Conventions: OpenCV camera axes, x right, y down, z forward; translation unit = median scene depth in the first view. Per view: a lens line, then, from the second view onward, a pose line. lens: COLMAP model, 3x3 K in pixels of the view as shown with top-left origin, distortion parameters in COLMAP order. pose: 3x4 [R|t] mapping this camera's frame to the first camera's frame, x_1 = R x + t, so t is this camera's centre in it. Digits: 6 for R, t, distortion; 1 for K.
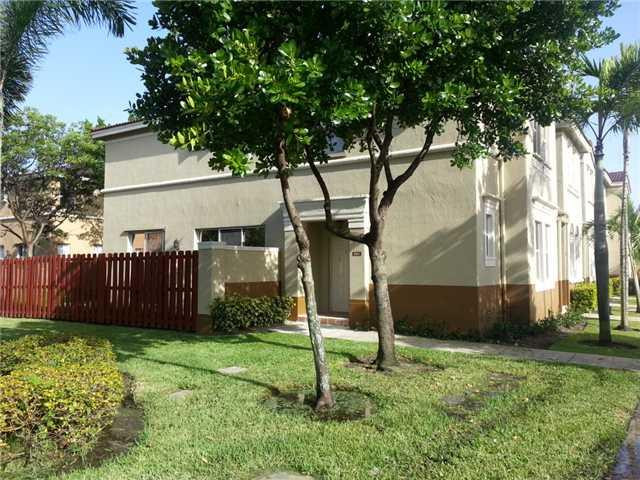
lens RADIAL K [[527.6, 0, 320.0], [0, 527.6, 240.0], [0, 0, 1]] dist [0.061594, -0.004098]
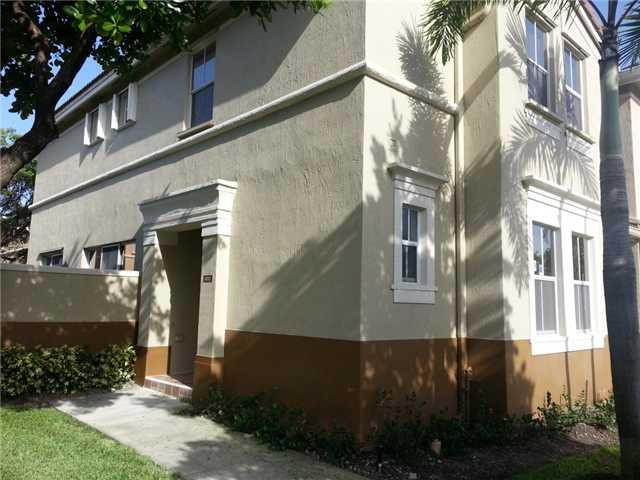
lens RADIAL K [[527.6, 0, 320.0], [0, 527.6, 240.0], [0, 0, 1]] dist [0.061594, -0.004098]
pose [[0.972730, -0.007174, -0.231829, 0.332791], [-0.010164, 0.997243, -0.073507, 0.025046], [0.231717, 0.073859, 0.969975, 0.440620]]
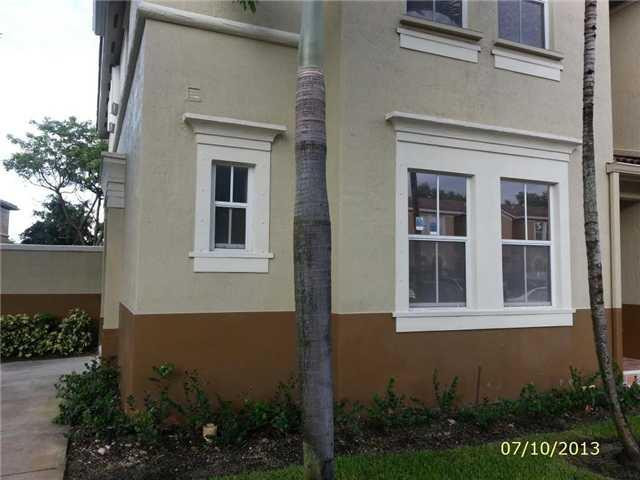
lens RADIAL K [[527.6, 0, 320.0], [0, 527.6, 240.0], [0, 0, 1]] dist [0.061594, -0.004098]
pose [[0.846171, -0.022709, -0.532427, 0.599922], [0.017687, 0.999738, -0.014531, 0.027398], [0.532617, 0.002879, 0.846351, 0.615772]]
